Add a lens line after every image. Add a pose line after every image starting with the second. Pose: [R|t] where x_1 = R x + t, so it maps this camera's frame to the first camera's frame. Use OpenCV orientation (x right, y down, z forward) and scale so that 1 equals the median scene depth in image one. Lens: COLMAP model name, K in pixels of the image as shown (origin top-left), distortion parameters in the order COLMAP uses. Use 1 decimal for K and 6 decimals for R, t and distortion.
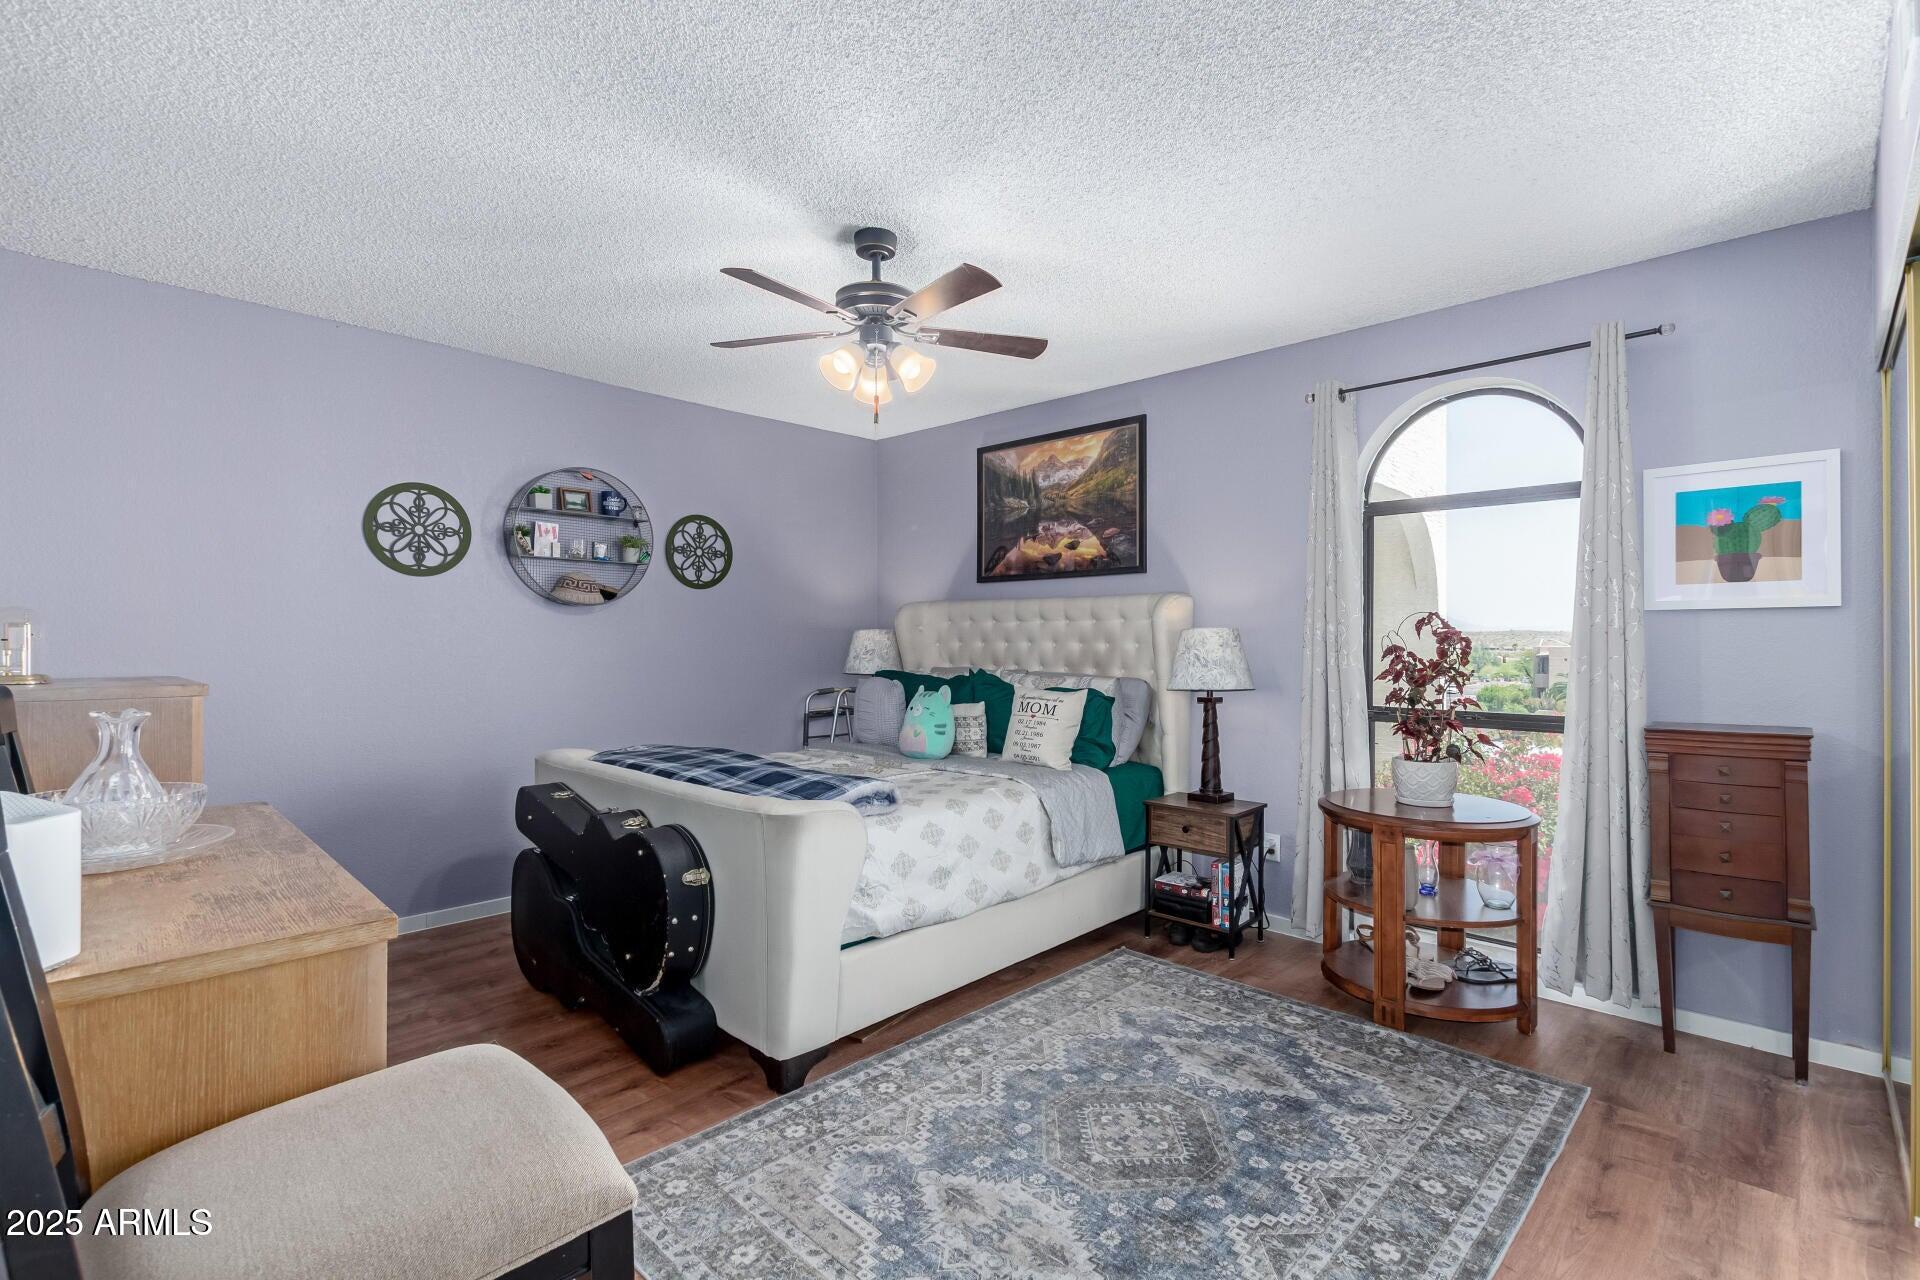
lens RADIAL K [[873.1, 0, 973.7], [0, 873.1, 648.0], [0, 0, 1]] dist [0.009912, -0.000694]
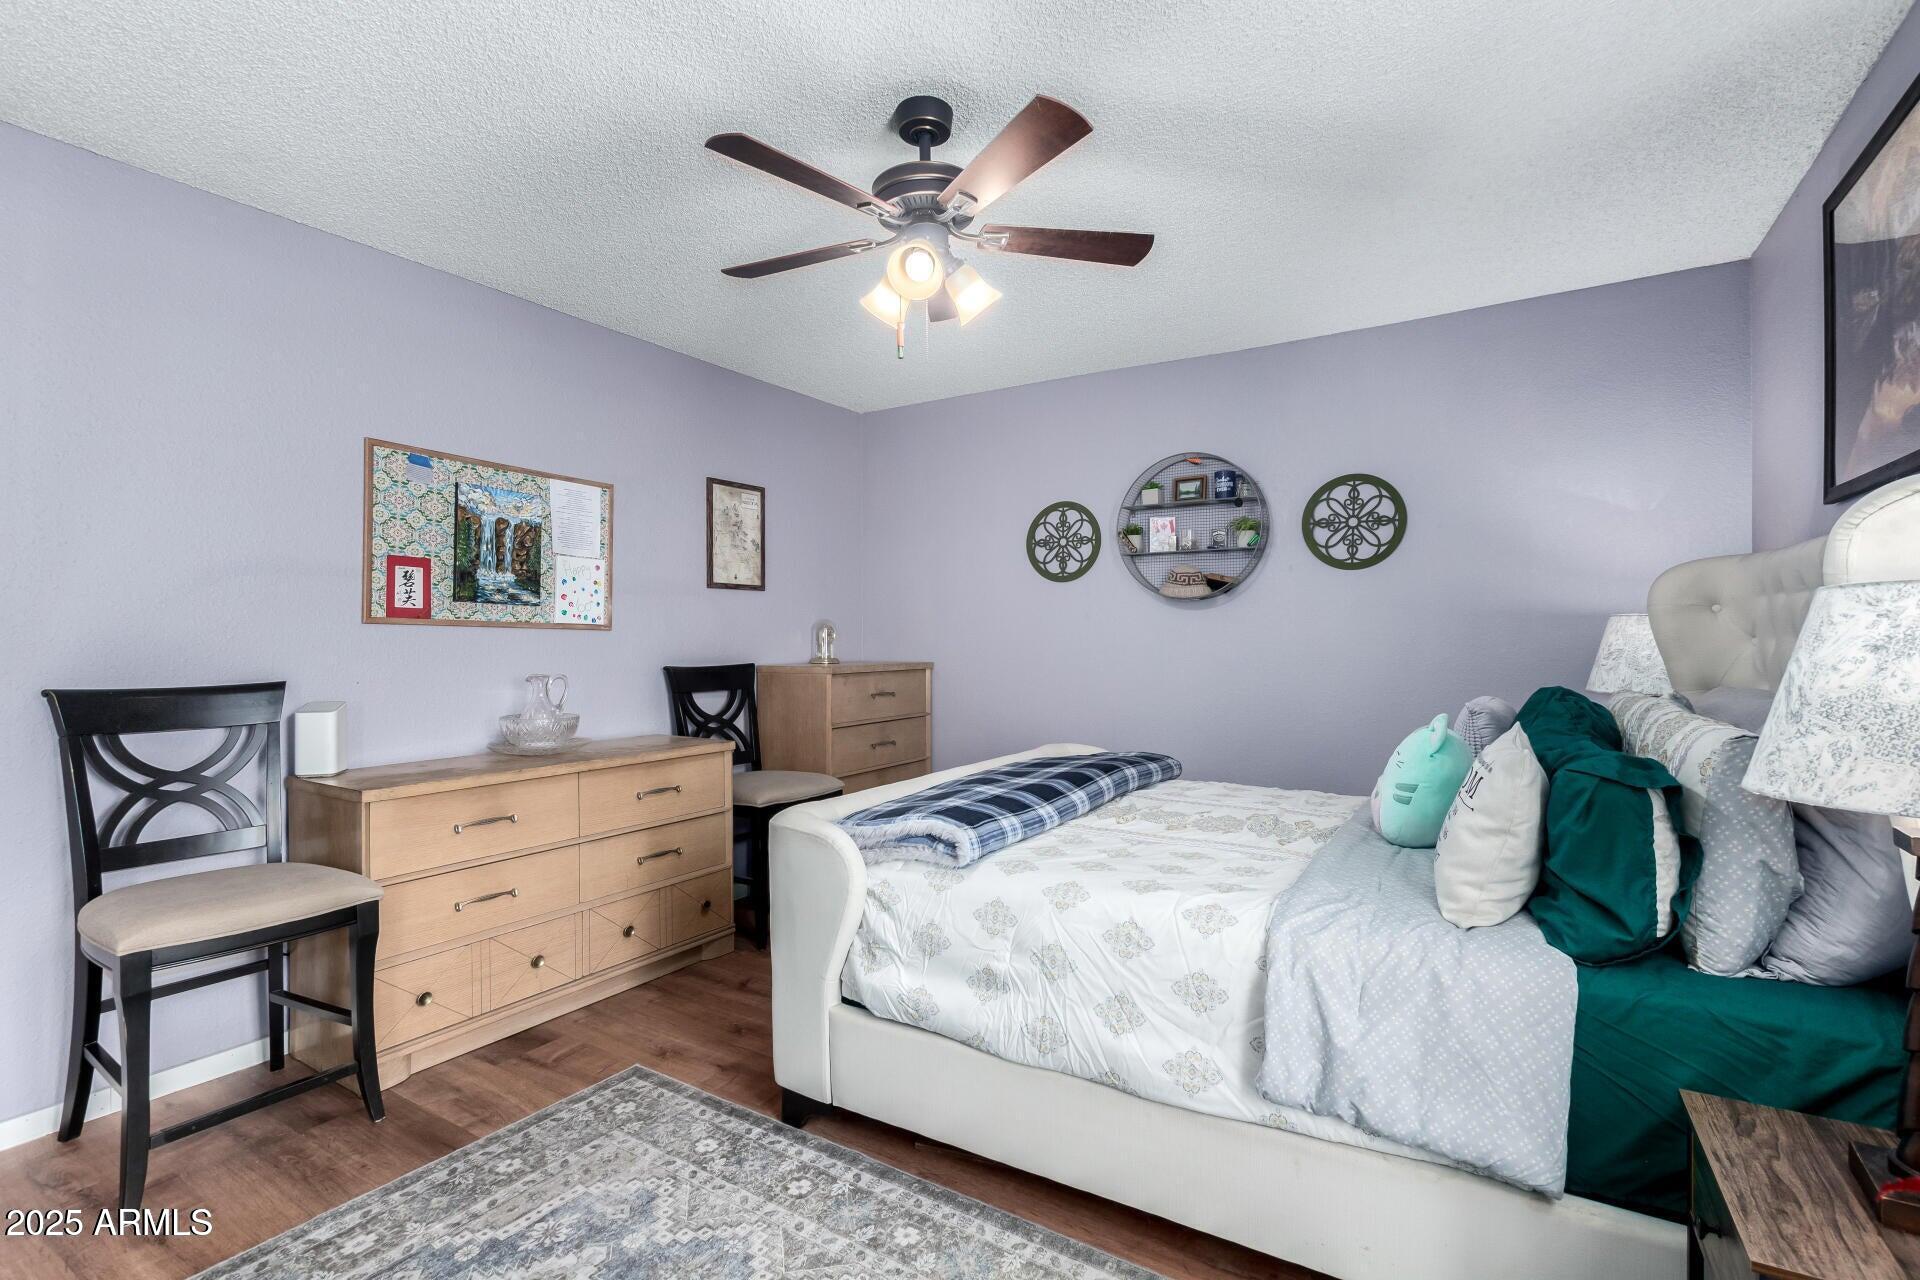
lens RADIAL K [[873.1, 0, 971.9], [0, 873.1, 627.8], [0, 0, 1]] dist [0.009912, -0.000694]
pose [[0.205974, -0.005043, -0.978545, 0.477976], [0.001154, 0.999987, -0.004911, -0.014218], [0.978557, -0.000117, 0.205977, 0.631226]]
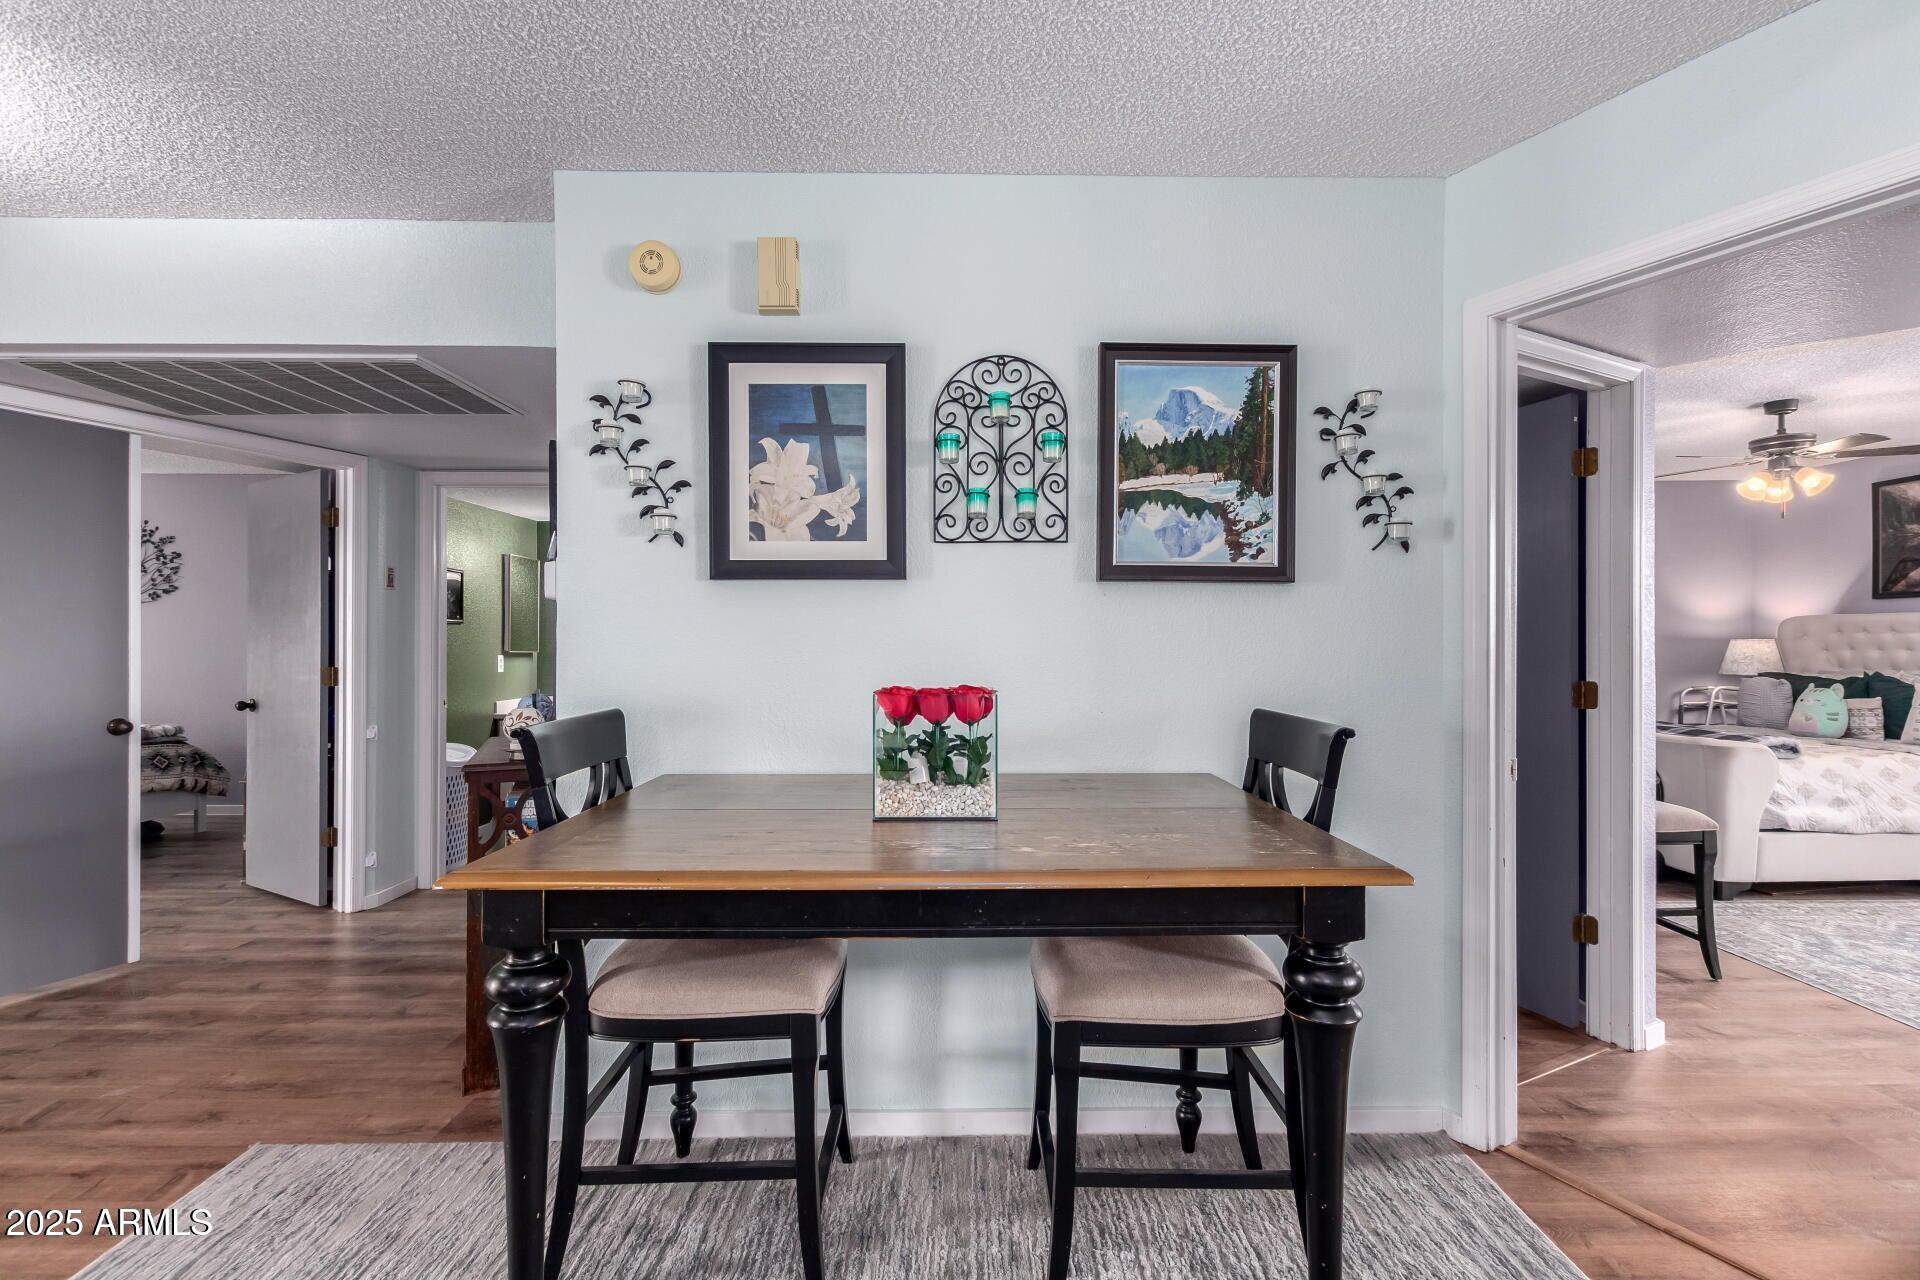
lens RADIAL K [[873.1, 0, 990.6], [0, 873.1, 643.9], [0, 0, 1]] dist [0.009912, -0.000694]
pose [[0.707768, -0.003872, -0.706434, 0.001581], [-0.003724, 0.999951, -0.009212, -0.000472], [0.706435, 0.009151, 0.707719, -0.851101]]
